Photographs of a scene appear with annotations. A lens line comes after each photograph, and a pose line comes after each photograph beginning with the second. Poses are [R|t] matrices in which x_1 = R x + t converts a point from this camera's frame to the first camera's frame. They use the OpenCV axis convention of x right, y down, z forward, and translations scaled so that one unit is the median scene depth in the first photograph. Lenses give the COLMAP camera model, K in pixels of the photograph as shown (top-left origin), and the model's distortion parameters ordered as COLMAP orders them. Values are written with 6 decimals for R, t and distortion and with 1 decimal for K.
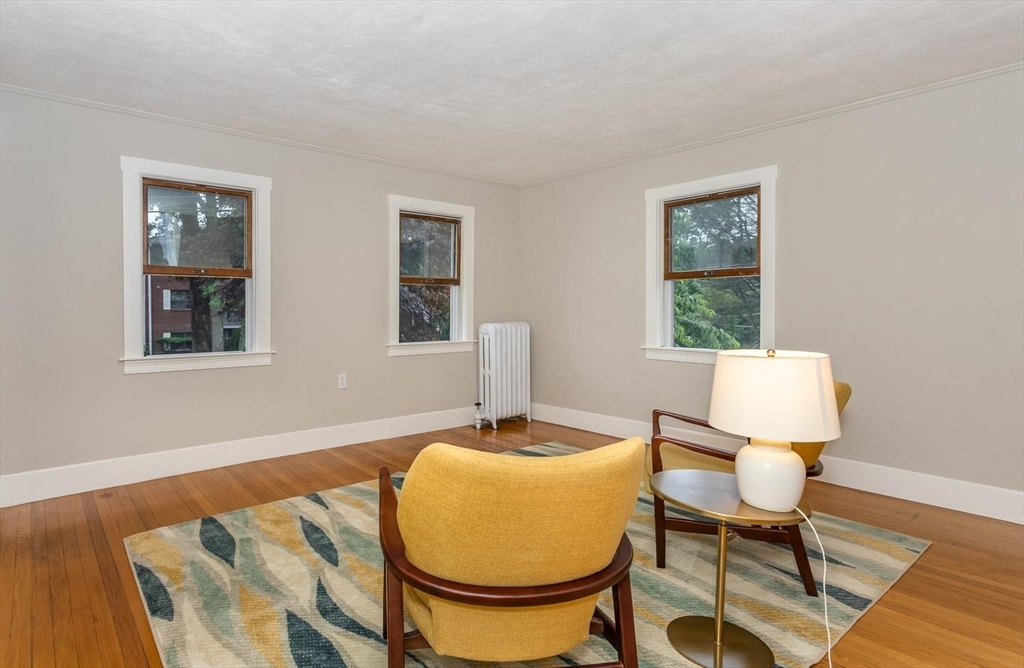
lens RADIAL K [[541.4, 0, 512.4], [0, 541.4, 318.6], [0, 0, 1]] dist [-0.002697, -0.000859]
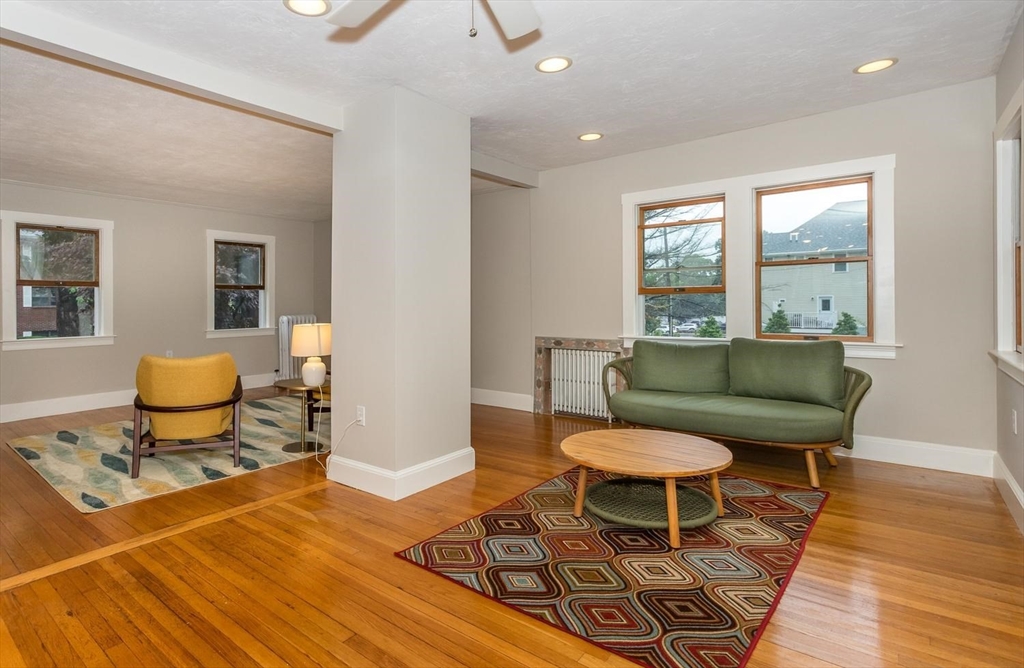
lens RADIAL K [[513.6, 0, 508.7], [0, 513.6, 304.1], [0, 0, 1]] dist [-0.000021, 0.000750]
pose [[0.982880, -0.007861, 0.184080, 0.296888], [0.010716, 0.999837, -0.014515, 0.004282], [-0.183936, 0.016239, 0.982804, -0.485259]]
